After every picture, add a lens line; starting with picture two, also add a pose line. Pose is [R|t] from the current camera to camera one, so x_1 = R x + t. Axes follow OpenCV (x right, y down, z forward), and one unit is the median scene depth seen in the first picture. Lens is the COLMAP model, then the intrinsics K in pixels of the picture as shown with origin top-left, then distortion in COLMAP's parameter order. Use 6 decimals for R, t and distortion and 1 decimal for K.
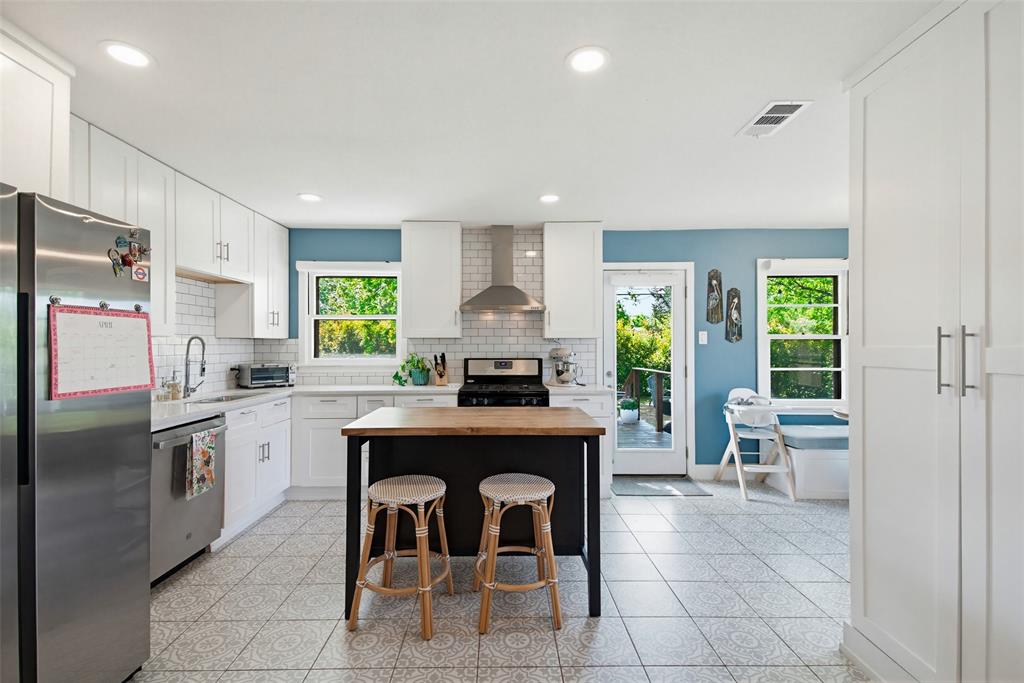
lens RADIAL K [[461.9, 0, 501.5], [0, 461.9, 345.7], [0, 0, 1]] dist [0.028583, -0.008636]
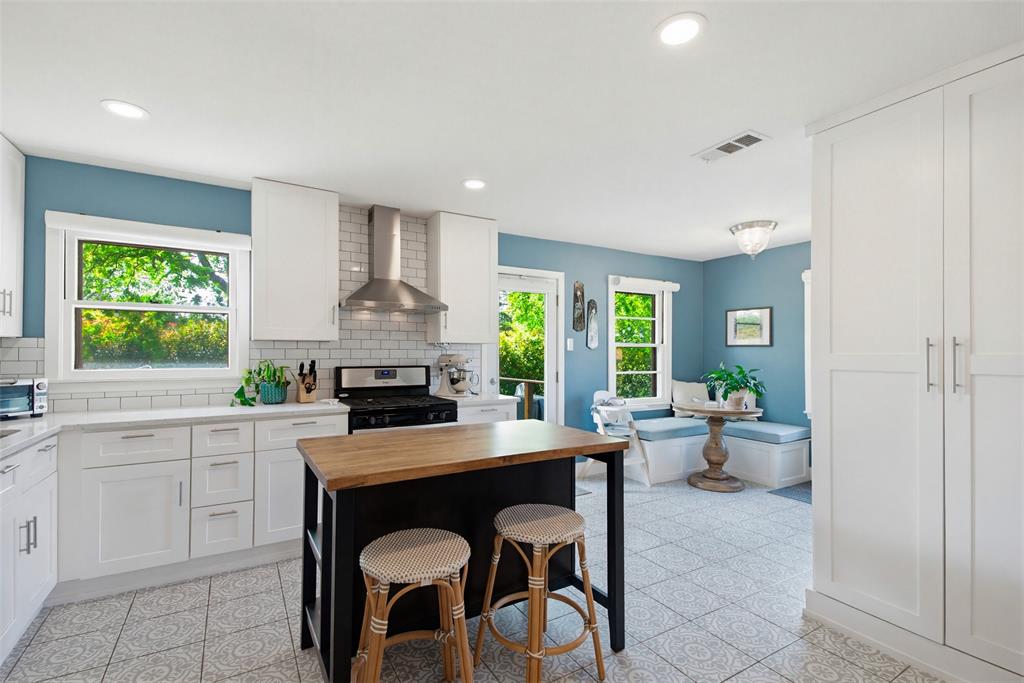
lens RADIAL K [[461.9, 0, 506.0], [0, 461.9, 350.5], [0, 0, 1]] dist [0.028583, -0.008636]
pose [[0.865684, 0.005787, 0.500557, -0.233377], [-0.004446, 0.999983, -0.003872, 0.001025], [-0.500571, 0.001126, 0.865695, 0.168528]]
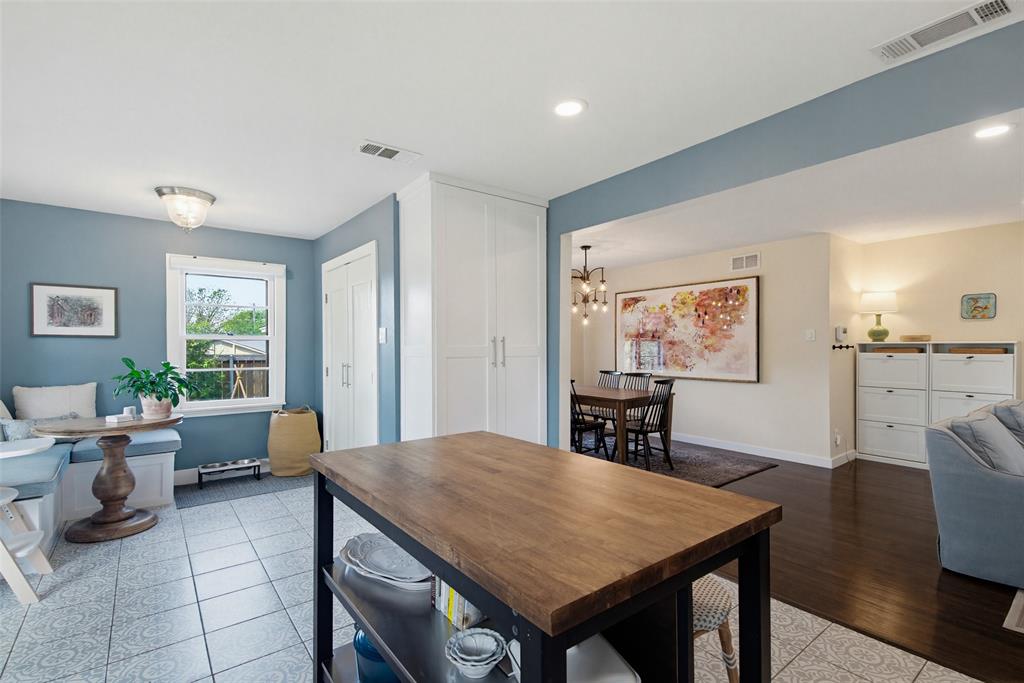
lens RADIAL K [[461.9, 0, 506.5], [0, 461.9, 343.6], [0, 0, 1]] dist [0.028583, -0.008636]
pose [[-0.588431, 0.006129, 0.808524, -0.293383], [-0.000371, 0.999969, -0.007850, 0.002243], [-0.808547, -0.004919, -0.588411, 0.759212]]
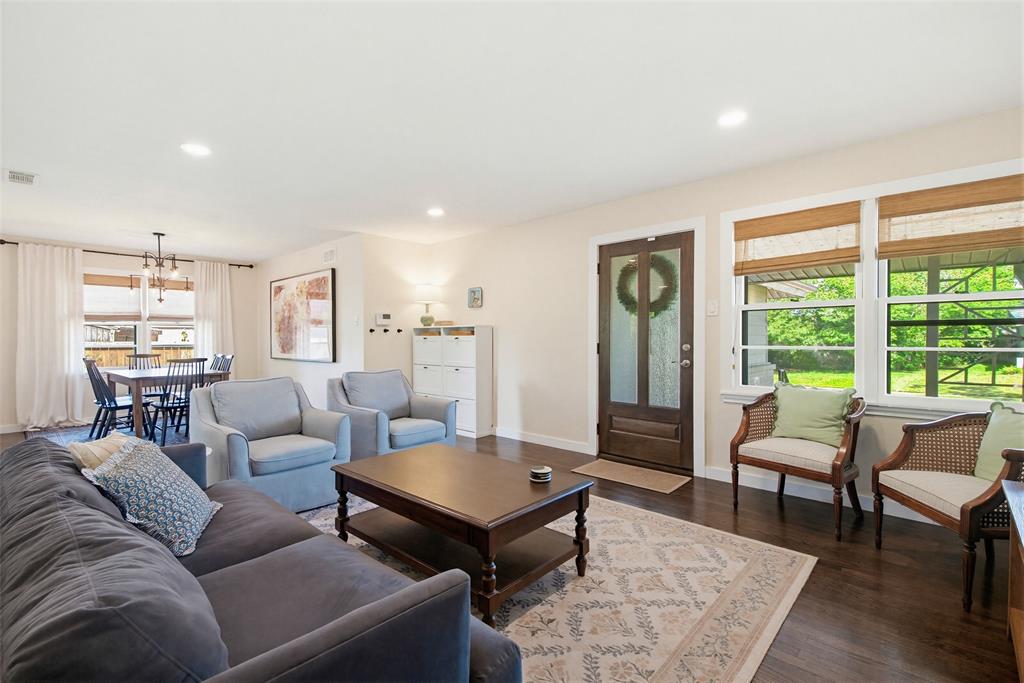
lens RADIAL K [[461.9, 0, 502.1], [0, 461.9, 341.3], [0, 0, 1]] dist [0.028583, -0.008636]
pose [[-0.723320, -0.003421, 0.690504, -1.027536], [-0.000642, 0.999991, 0.004282, 0.027148], [-0.690512, 0.002653, -0.723316, 0.165010]]
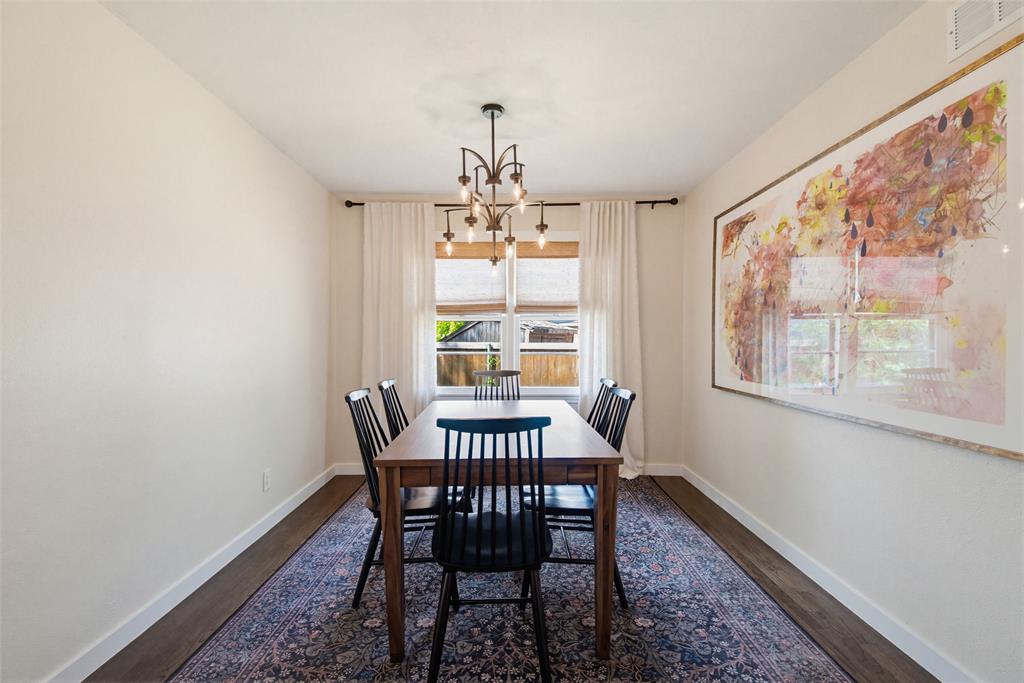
lens RADIAL K [[461.9, 0, 510.1], [0, 461.9, 341.5], [0, 0, 1]] dist [0.028583, -0.008636]
pose [[0.010245, -0.004671, 0.999937, -0.001333], [-0.005628, 0.999973, 0.004728, 0.019623], [-0.999932, -0.005676, 0.010218, -0.155860]]
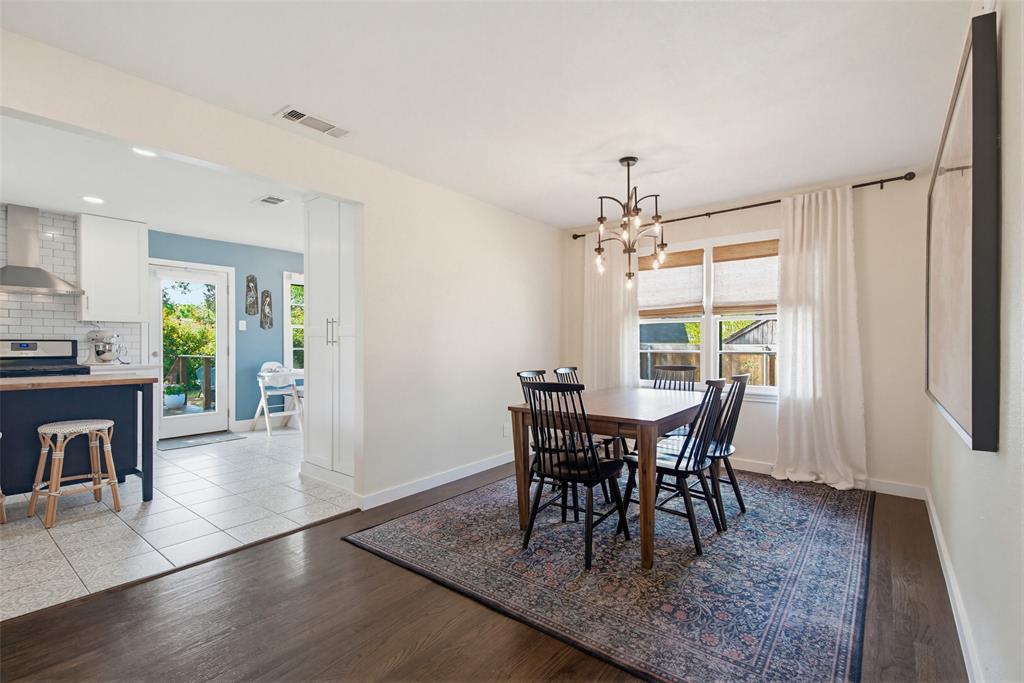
lens RADIAL K [[461.9, 0, 507.3], [0, 461.9, 344.1], [0, 0, 1]] dist [0.028583, -0.008636]
pose [[0.630795, -0.000810, 0.775949, -0.128363], [-0.003906, 0.999983, 0.004219, 0.028842], [-0.775940, -0.005692, 0.630781, -0.451618]]
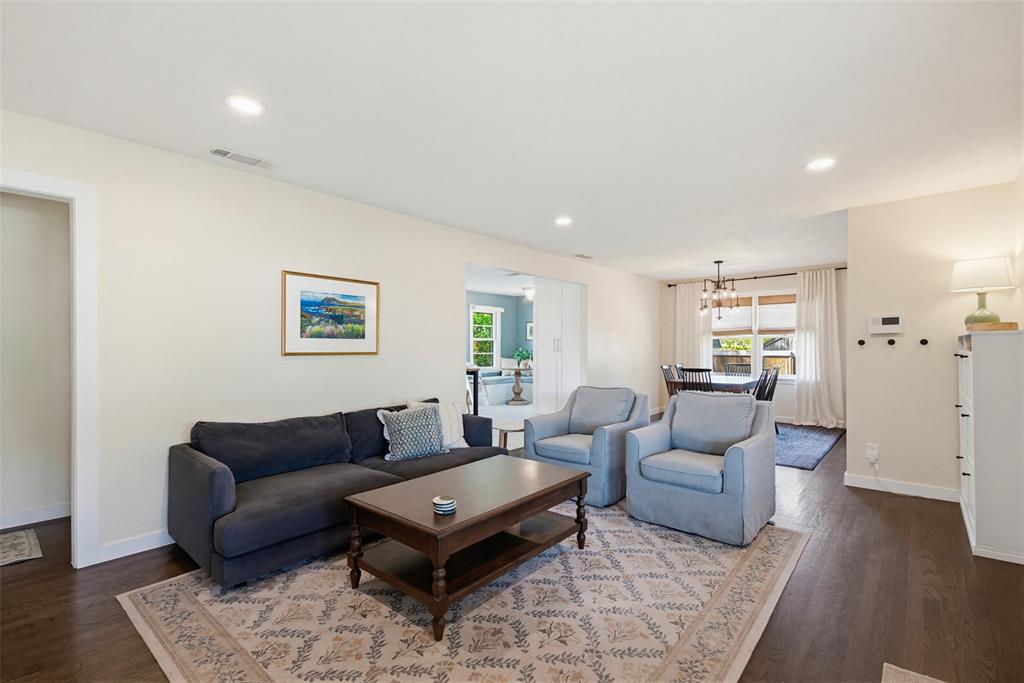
lens RADIAL K [[461.9, 0, 507.6], [0, 461.9, 344.3], [0, 0, 1]] dist [0.028583, -0.008636]
pose [[0.663847, 0.002905, 0.747863, -1.024840], [-0.001916, 0.999996, -0.002183, 0.009235], [-0.747866, 0.000016, 0.663850, -0.624739]]
